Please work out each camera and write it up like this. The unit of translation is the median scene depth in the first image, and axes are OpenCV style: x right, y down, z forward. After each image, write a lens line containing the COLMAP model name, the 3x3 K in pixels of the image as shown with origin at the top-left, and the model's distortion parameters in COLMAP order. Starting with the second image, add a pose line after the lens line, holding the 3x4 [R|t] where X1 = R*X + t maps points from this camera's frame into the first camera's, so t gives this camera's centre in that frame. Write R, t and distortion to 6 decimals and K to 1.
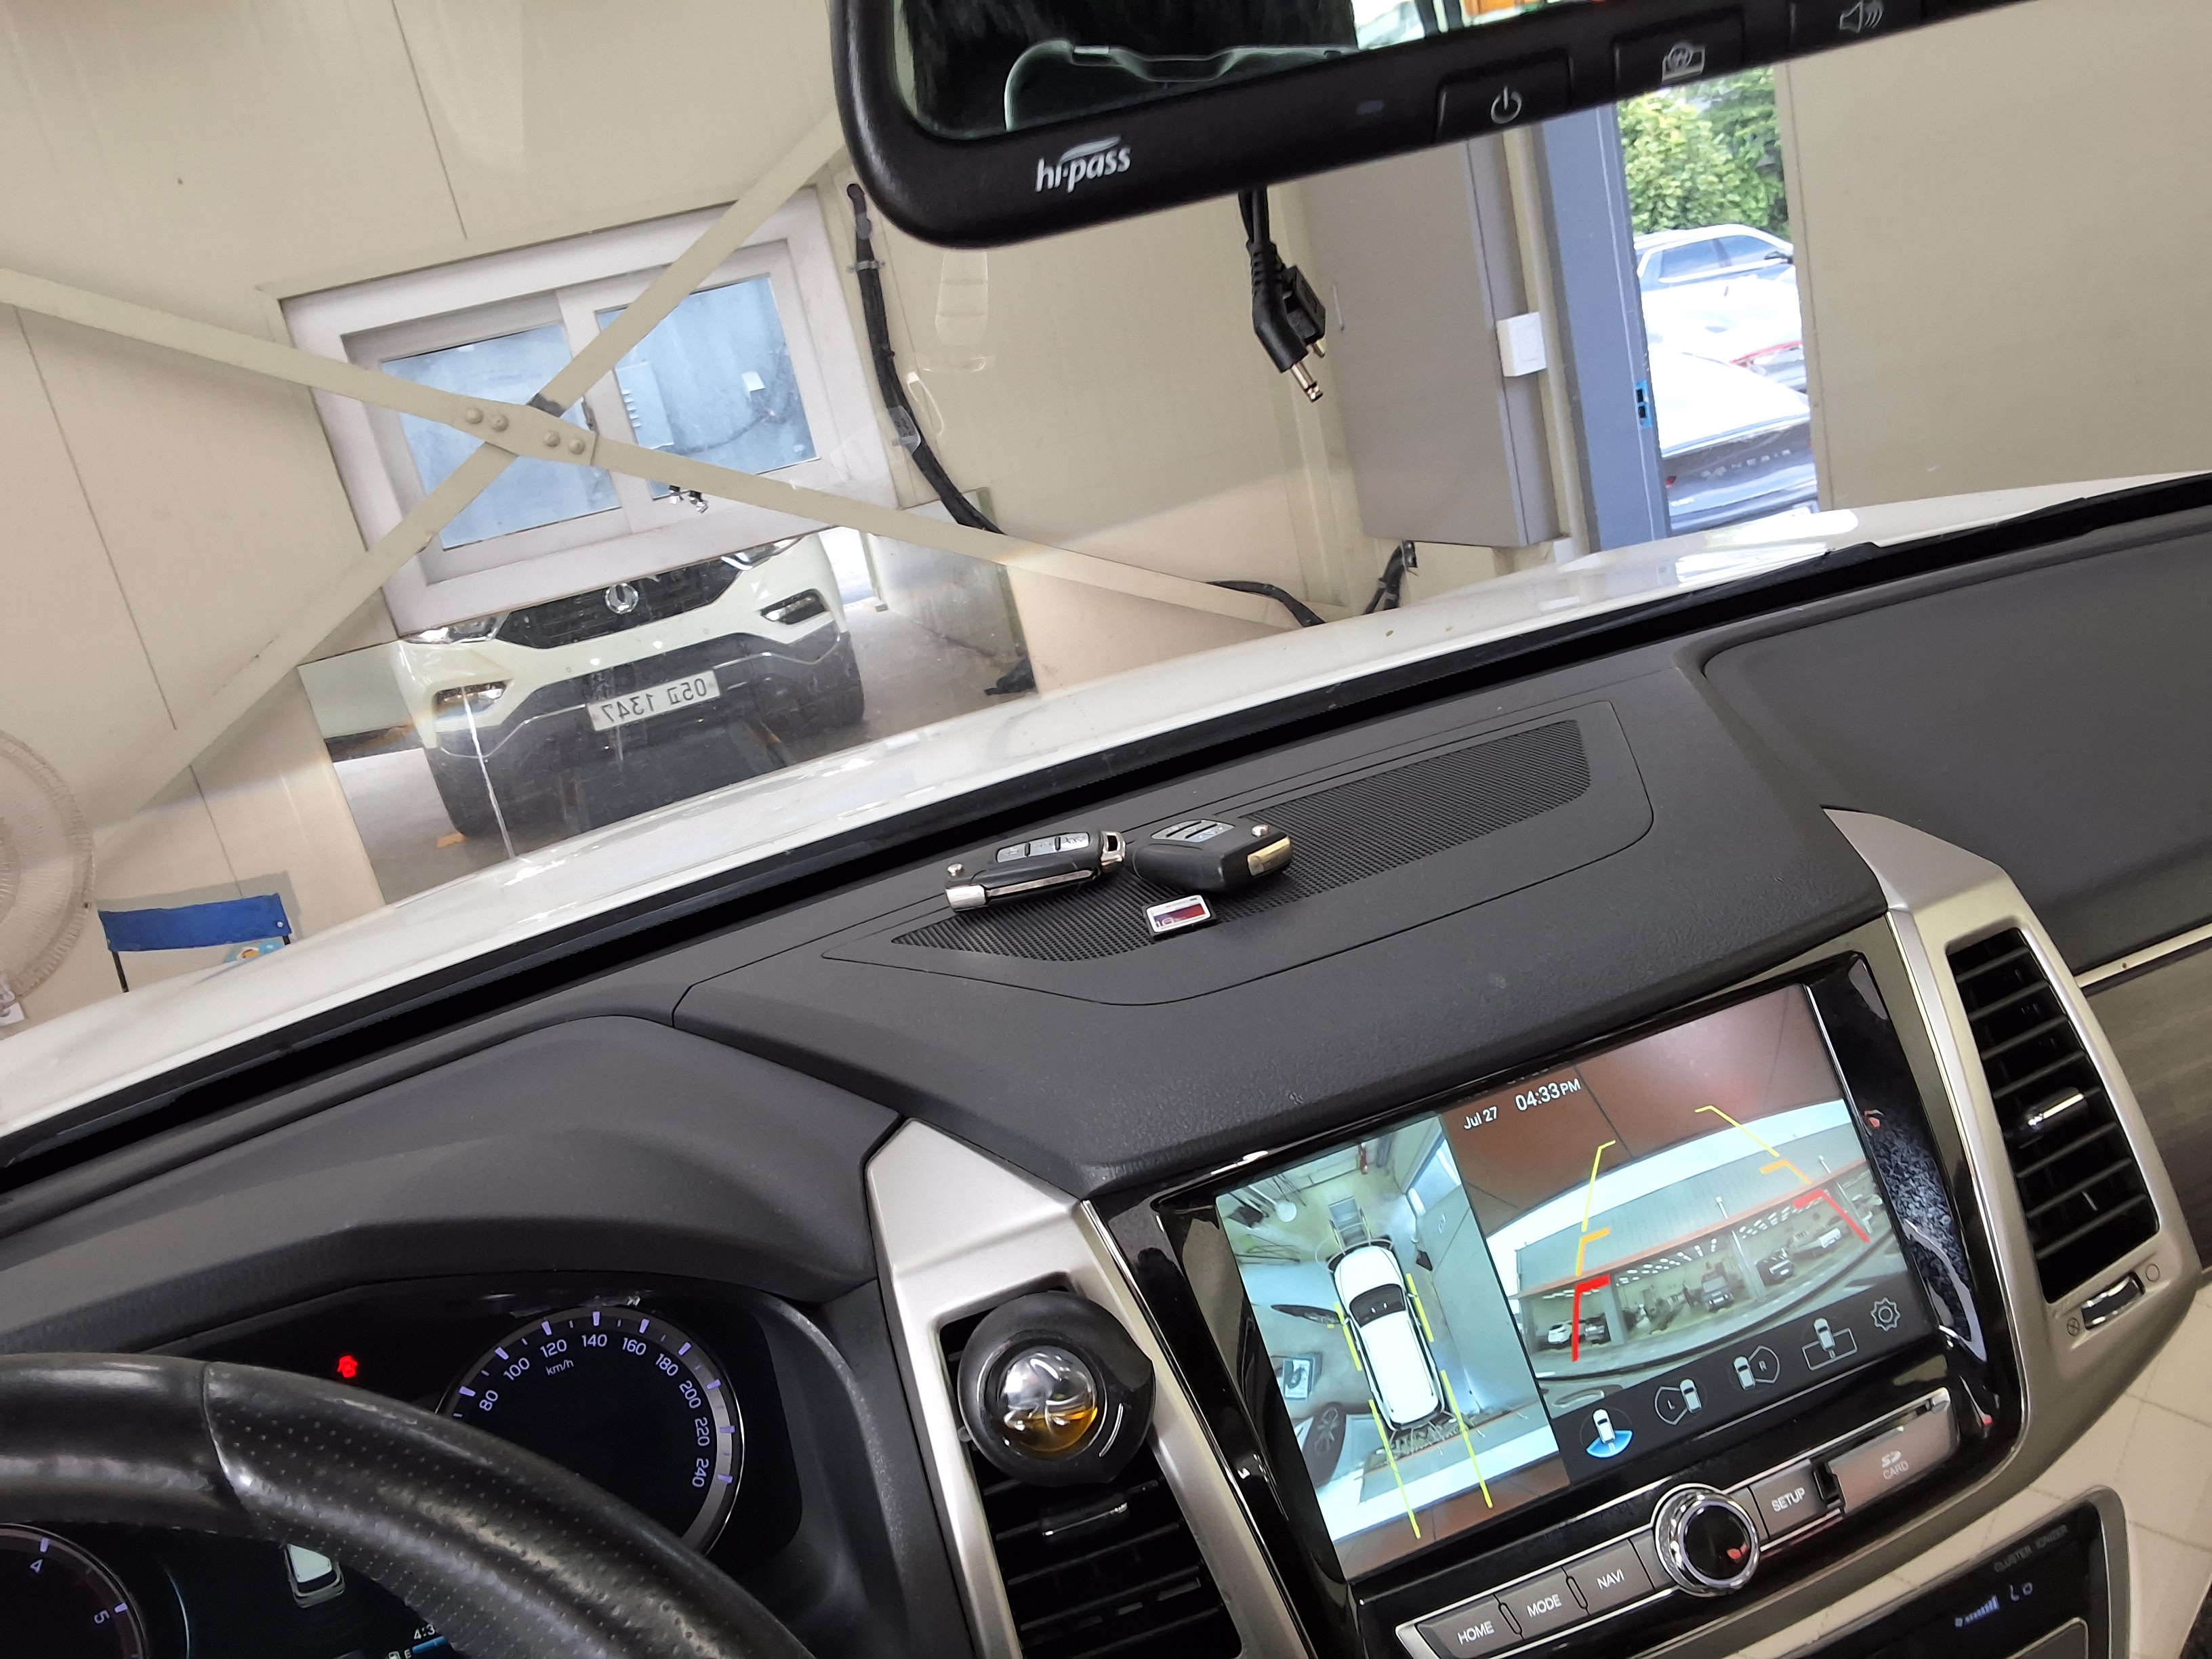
lens RADIAL K [[1796.5, 0, 1106.0], [0, 1796.5, 874.5], [0, 0, 1]] dist [0.125018, -0.207622]
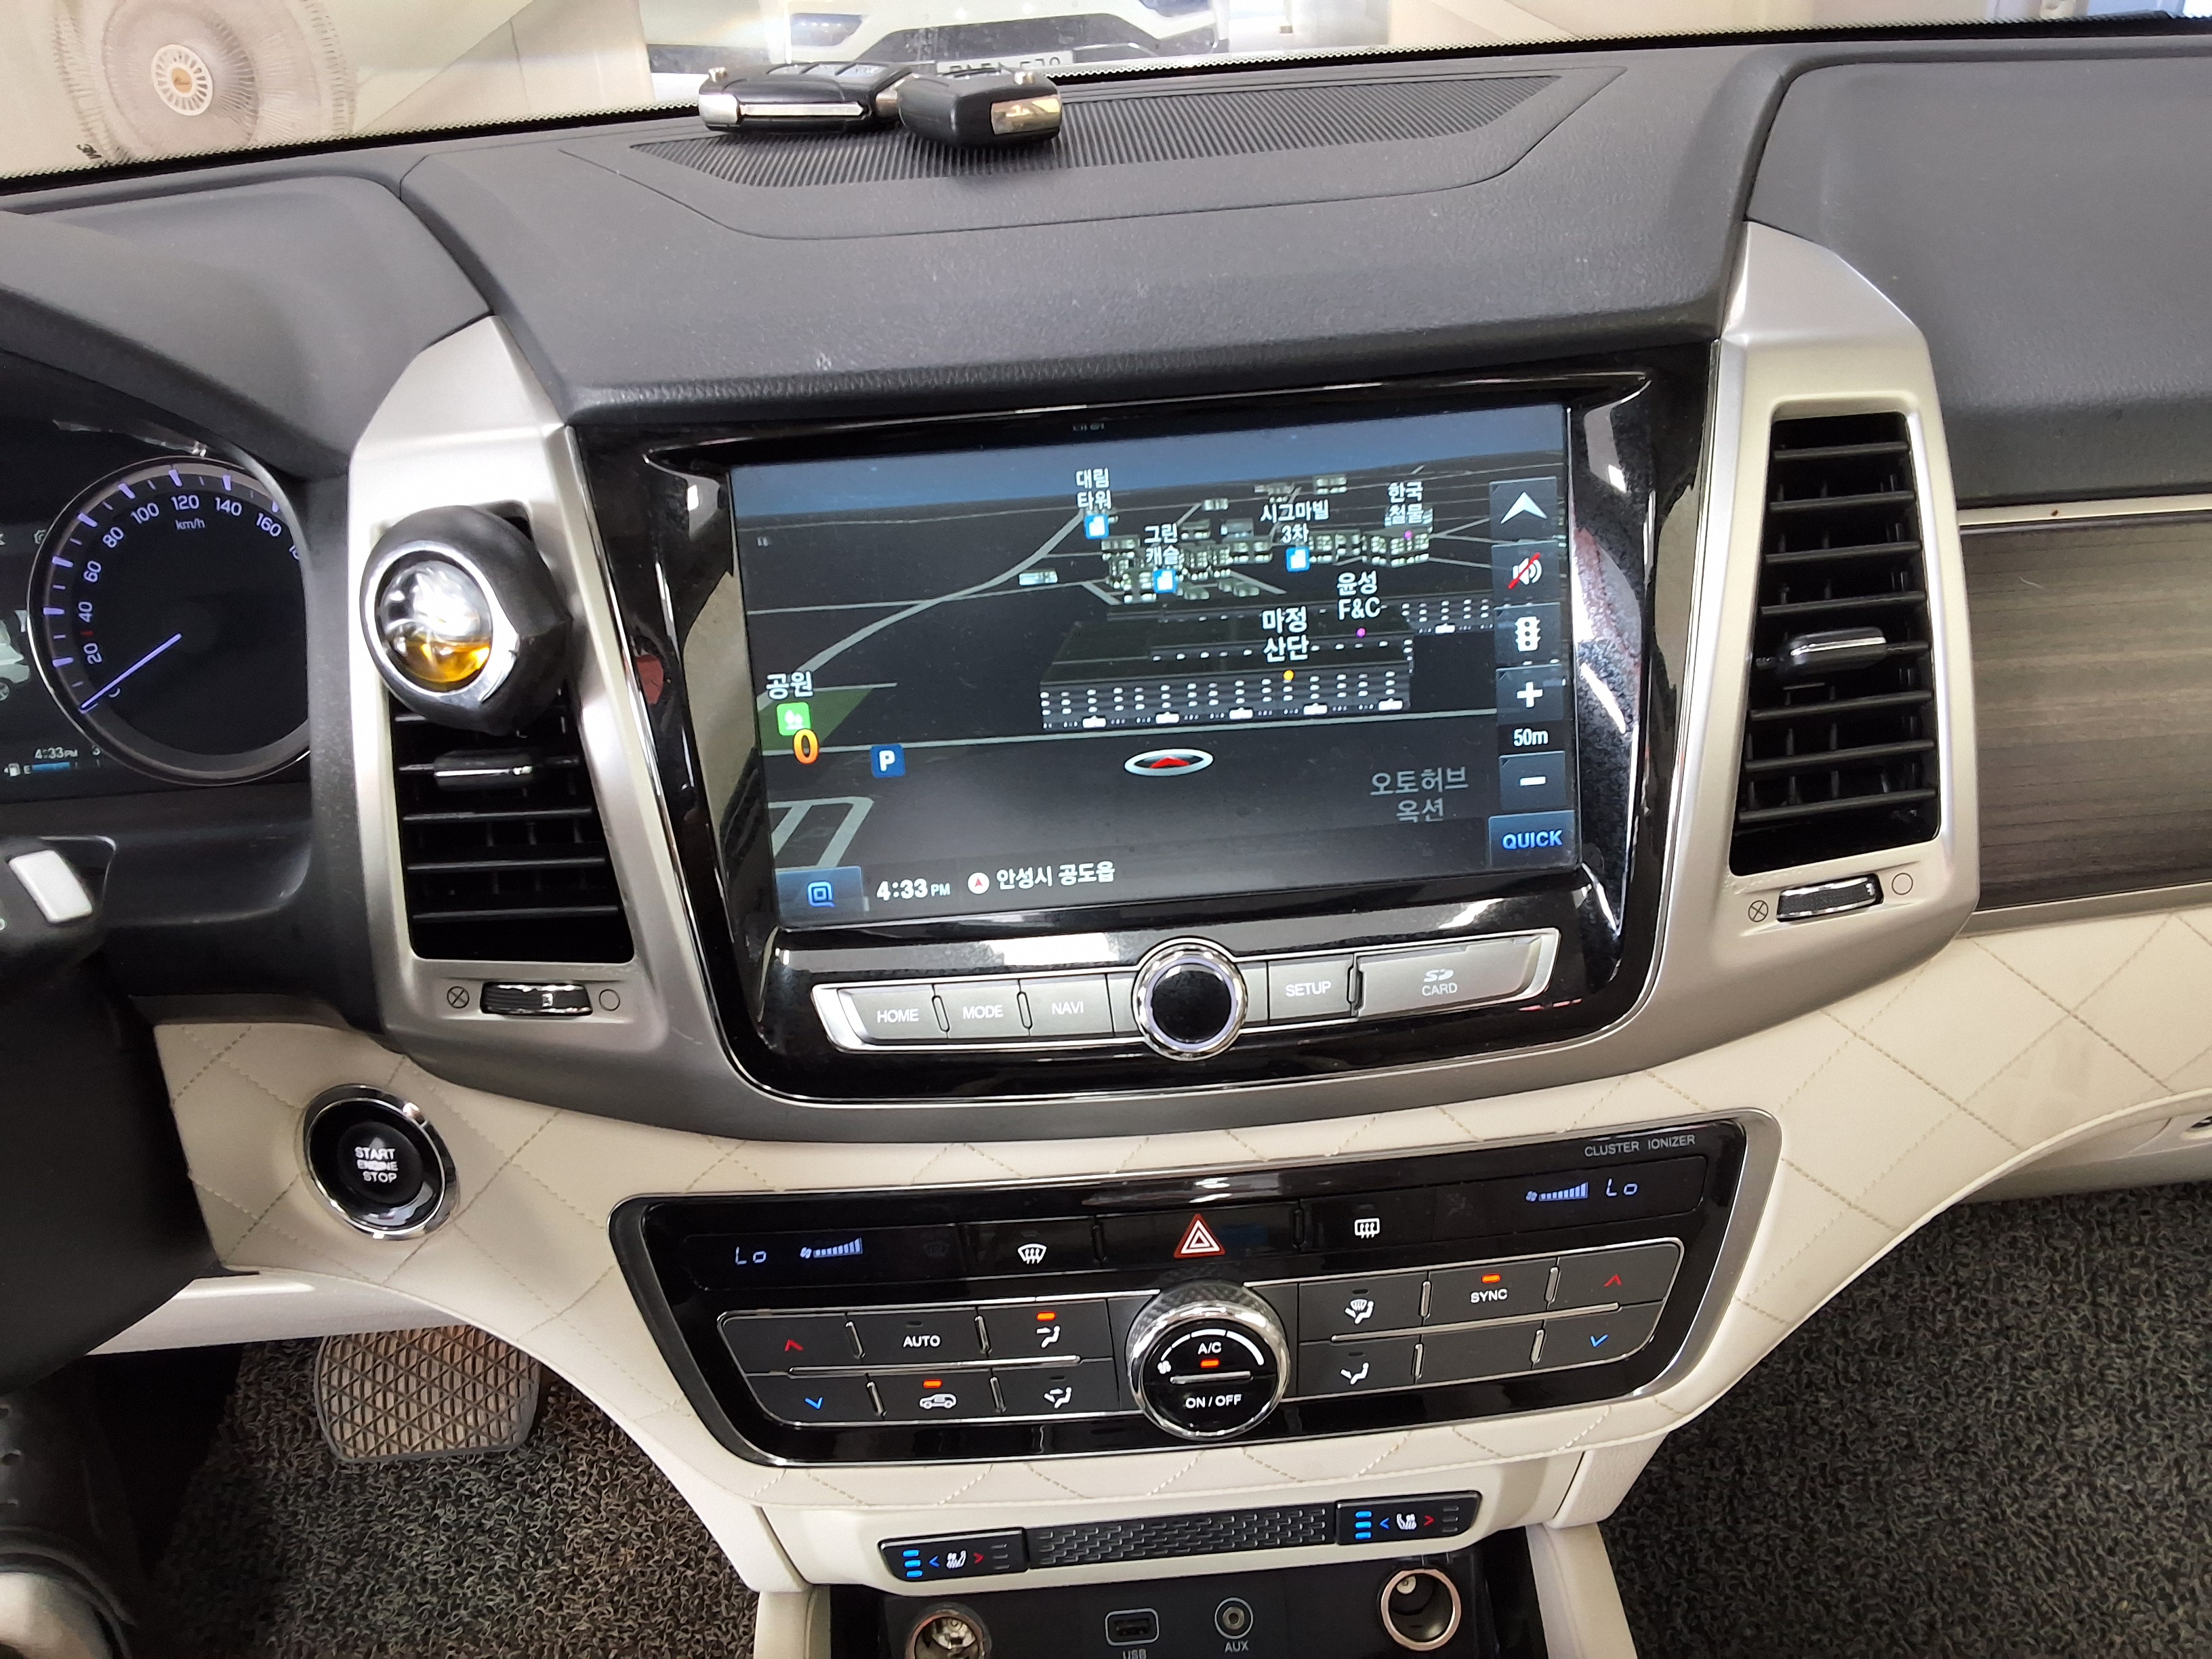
lens RADIAL K [[1796.5, 0, 1106.0], [0, 1796.5, 874.5], [0, 0, 1]] dist [0.125018, -0.207622]
pose [[0.952926, 0.276388, -0.124667, 0.333865], [-0.232080, 0.929483, 0.286705, 0.065033], [0.195117, -0.244276, 0.949873, 0.174499]]
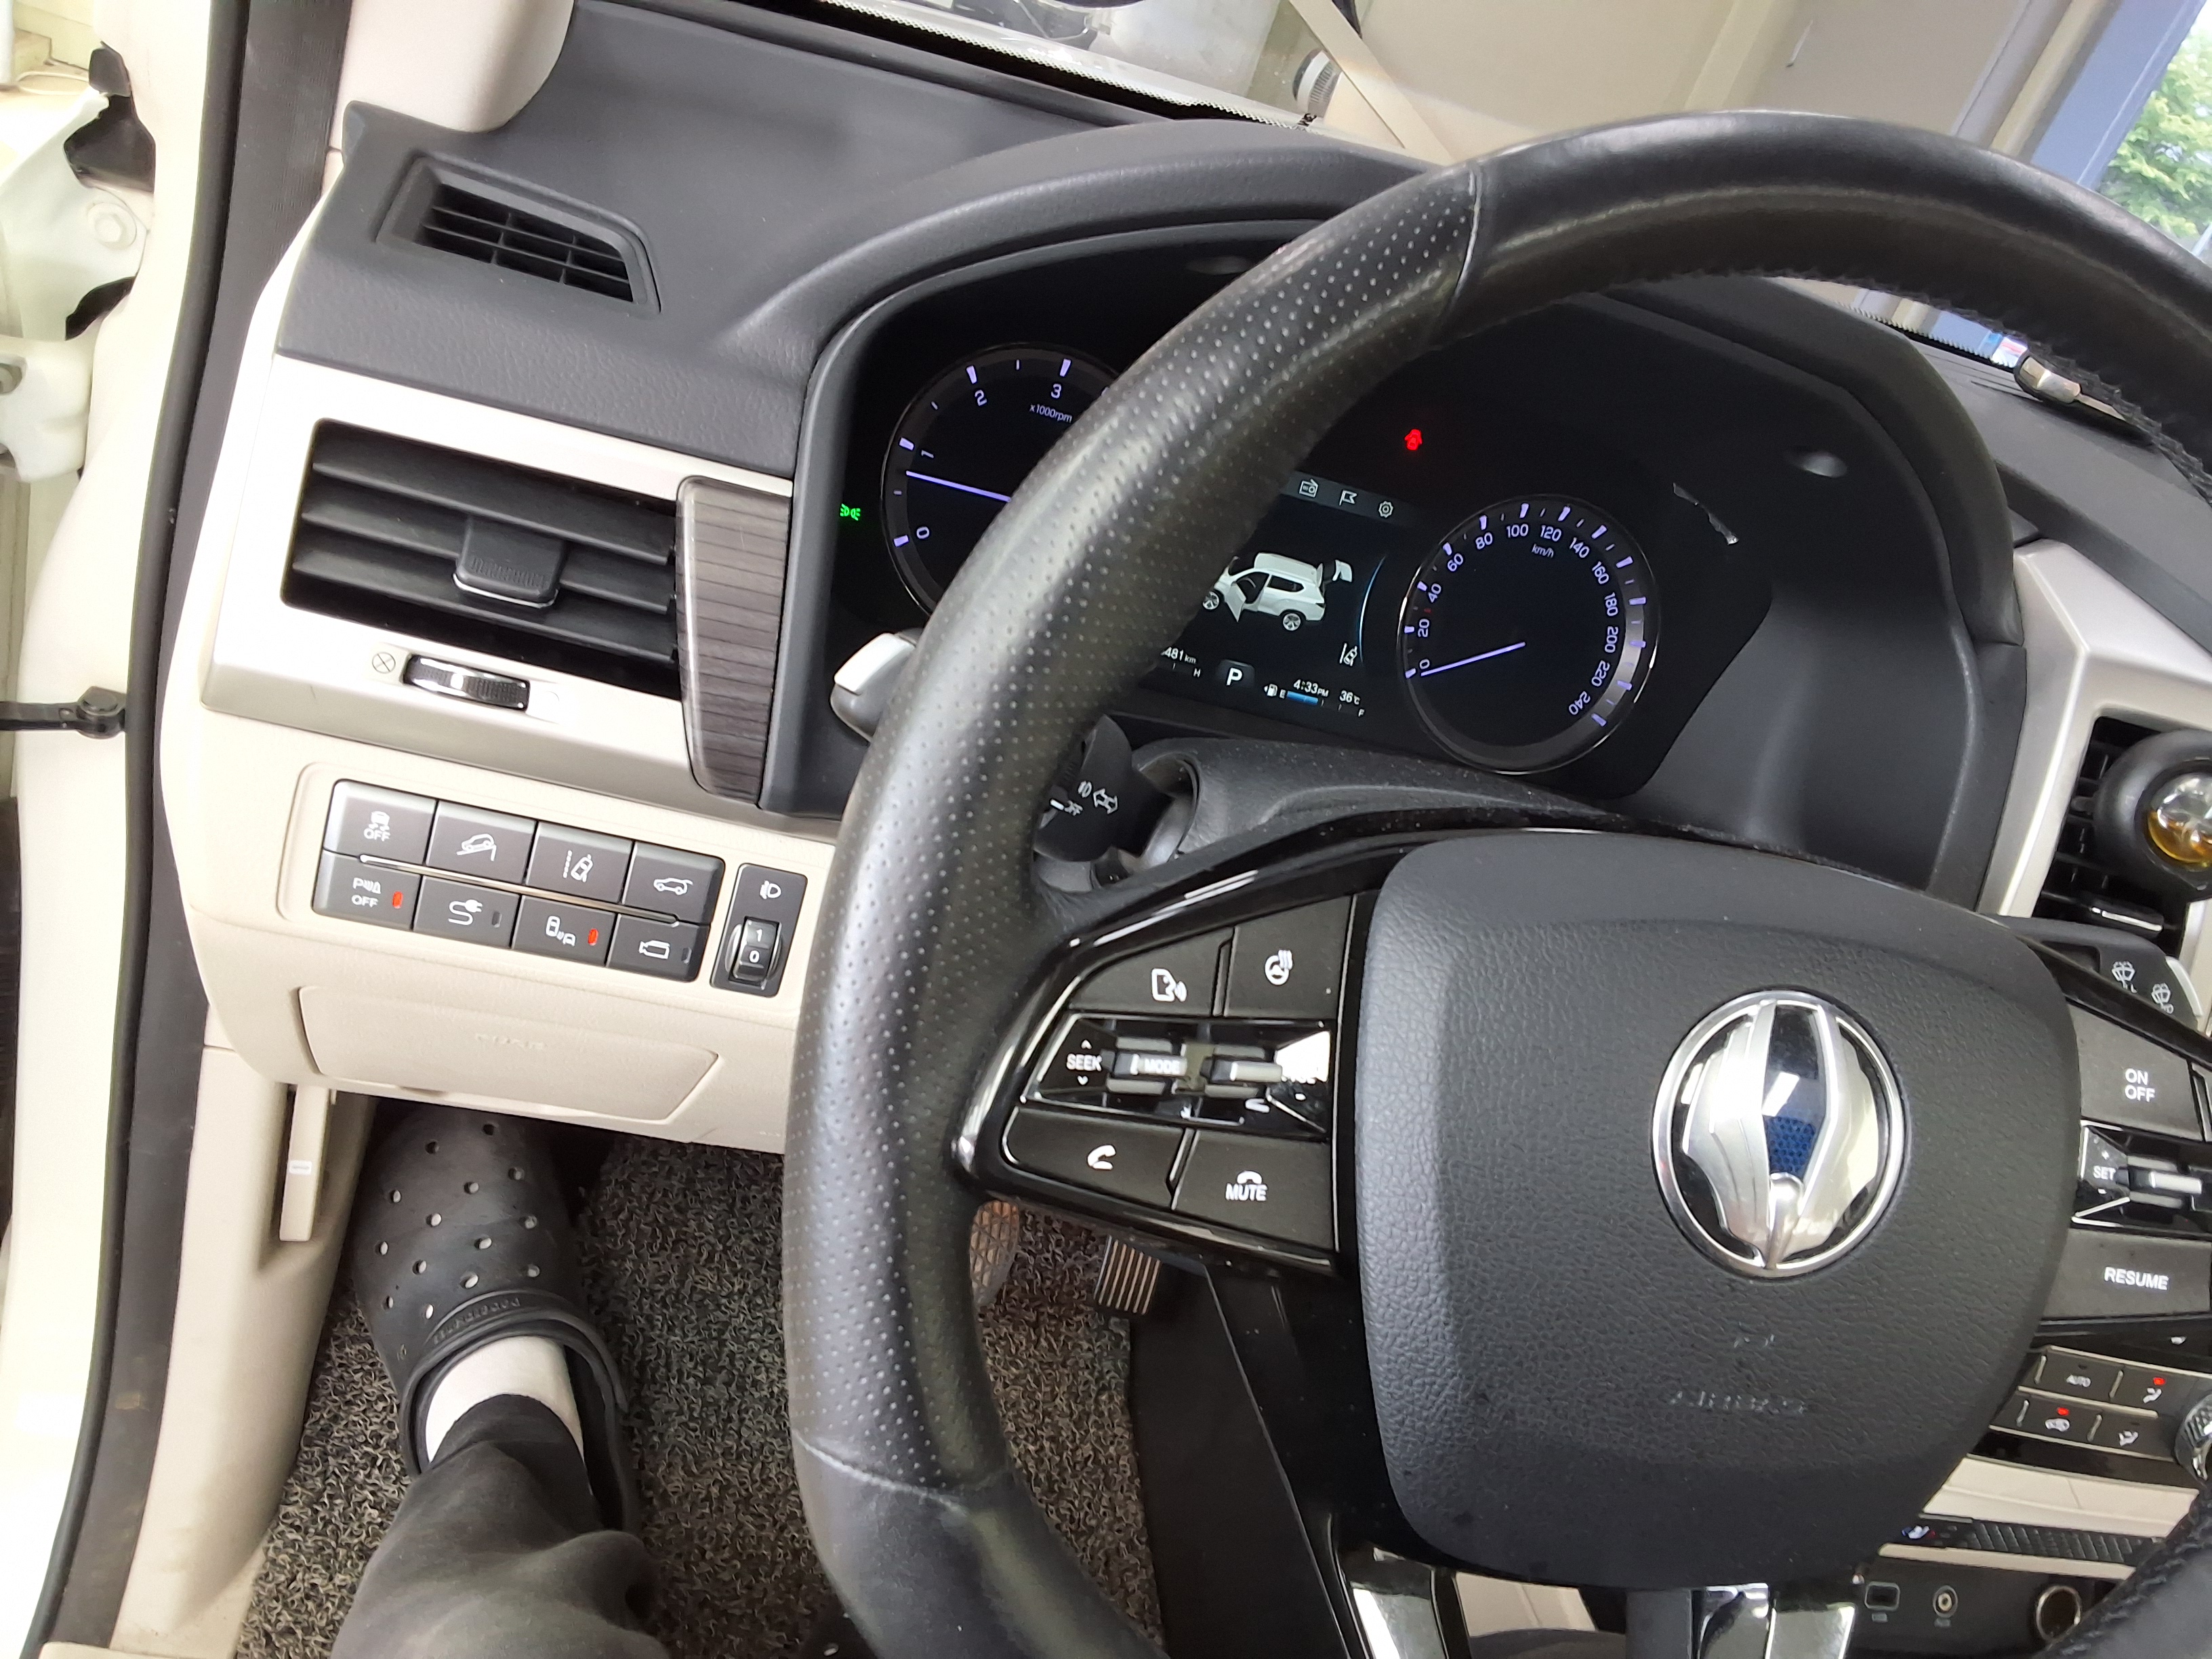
lens RADIAL K [[1796.5, 0, 1106.0], [0, 1796.5, 874.5], [0, 0, 1]] dist [0.125018, -0.207622]
pose [[0.831669, 0.533586, 0.153661, -0.622704], [-0.554853, 0.809323, 0.192702, 0.389606], [-0.021539, -0.245524, 0.969151, -0.093147]]
